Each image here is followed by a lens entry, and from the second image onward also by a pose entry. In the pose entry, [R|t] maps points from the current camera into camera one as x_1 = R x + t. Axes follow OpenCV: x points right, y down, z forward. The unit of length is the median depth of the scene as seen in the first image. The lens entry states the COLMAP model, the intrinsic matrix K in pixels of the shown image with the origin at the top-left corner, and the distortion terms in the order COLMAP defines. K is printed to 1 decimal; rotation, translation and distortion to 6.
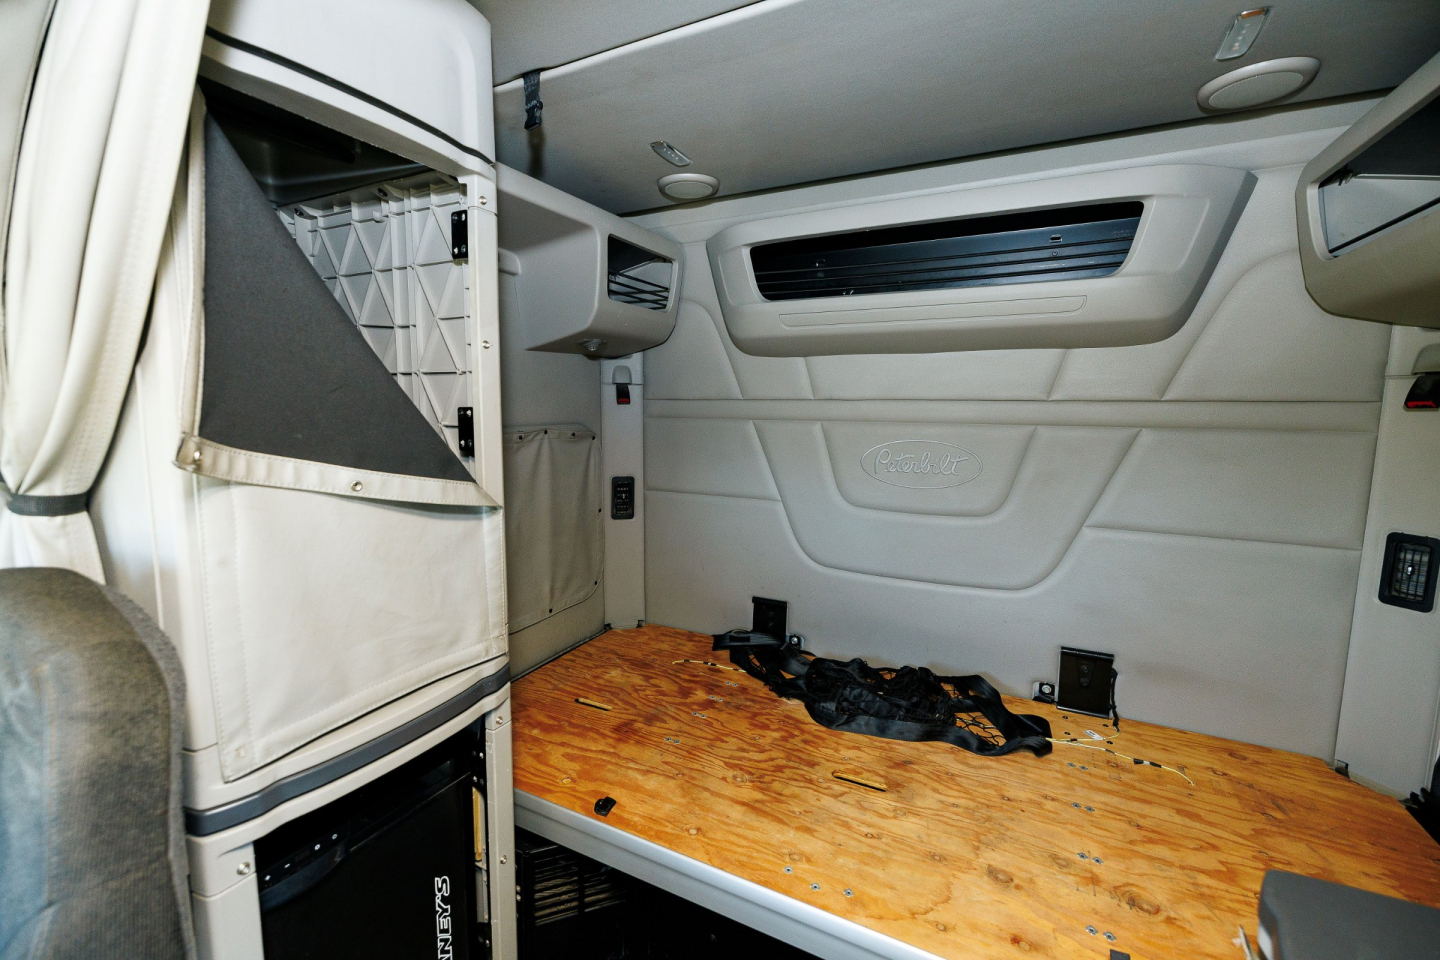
lens RADIAL K [[614.6, 0, 716.5], [0, 614.6, 481.2], [0, 0, 1]] dist [0.002140, 0.000422]
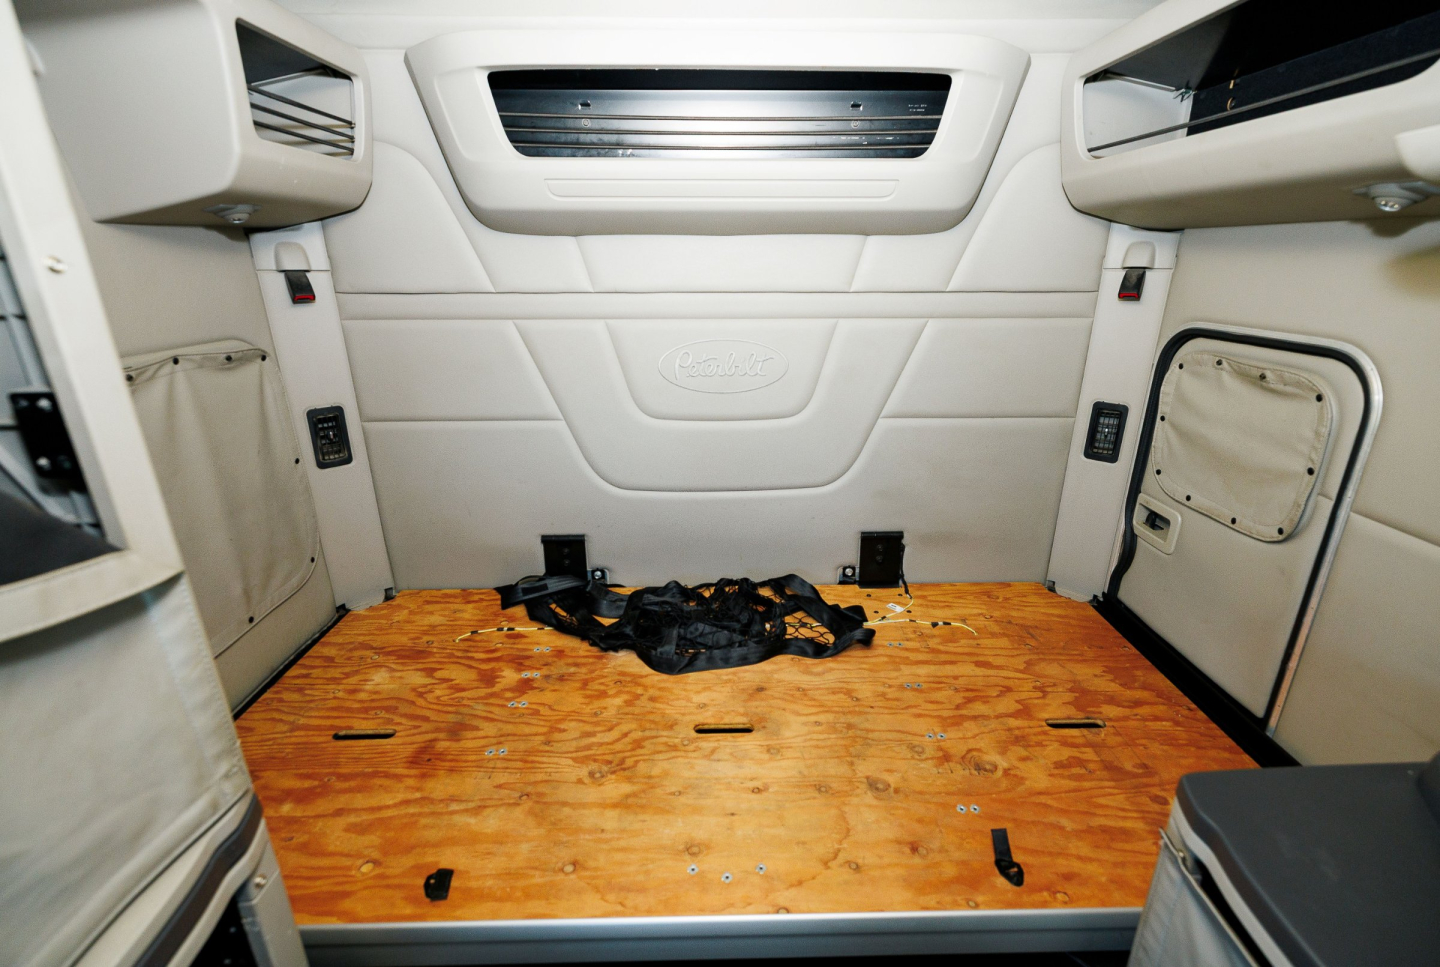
lens RADIAL K [[624.8, 0, 728.2], [0, 624.8, 471.6], [0, 0, 1]] dist [0.004487, 0.000444]
pose [[0.879520, -0.163731, 0.446808, -0.108314], [0.066184, 0.971906, 0.225872, -0.094977], [-0.471237, -0.169087, 0.865647, 0.208585]]
